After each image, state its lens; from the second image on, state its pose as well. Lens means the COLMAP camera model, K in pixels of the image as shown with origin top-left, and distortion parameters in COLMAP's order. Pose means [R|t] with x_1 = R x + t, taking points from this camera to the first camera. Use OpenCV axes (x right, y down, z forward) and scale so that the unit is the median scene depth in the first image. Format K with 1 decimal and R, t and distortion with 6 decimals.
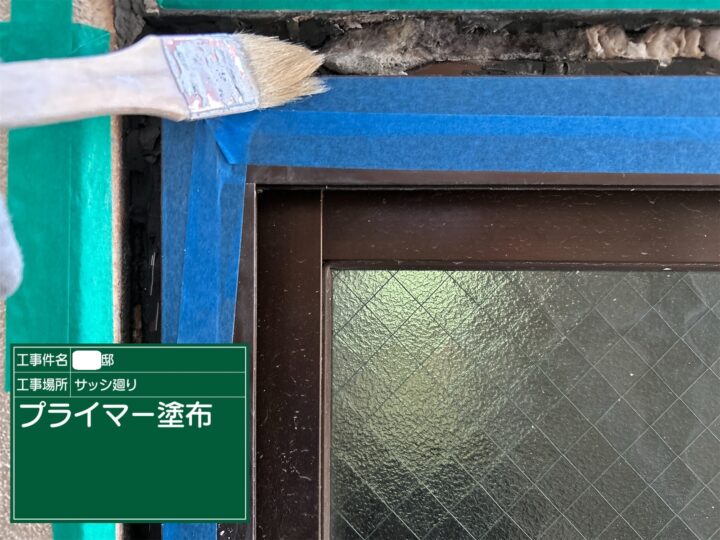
lens RADIAL K [[557.9, 0, 360.0], [0, 557.9, 270.0], [0, 0, 1]] dist [0.019821, -0.045669]
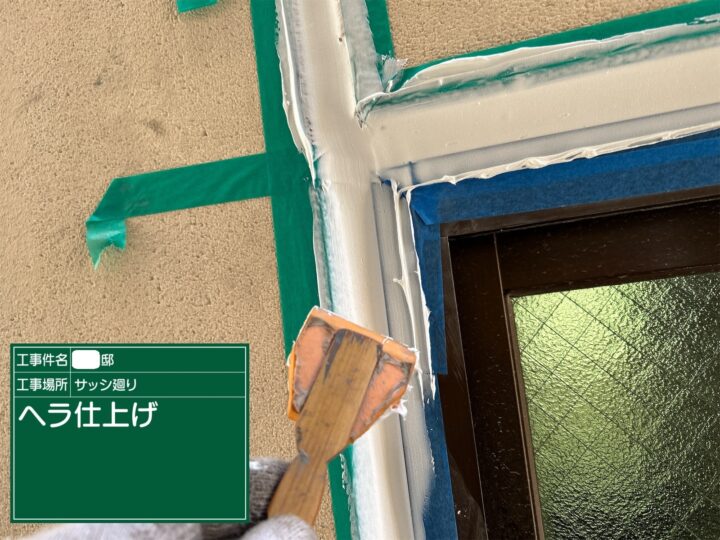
lens RADIAL K [[558.5, 0, 364.5], [0, 558.5, 278.7], [0, 0, 1]] dist [0.012262, -0.039017]
pose [[0.961996, -0.139680, -0.234634, -0.067375], [0.120616, 0.988258, -0.093798, 0.034493], [0.244980, 0.061933, 0.967548, -0.252172]]
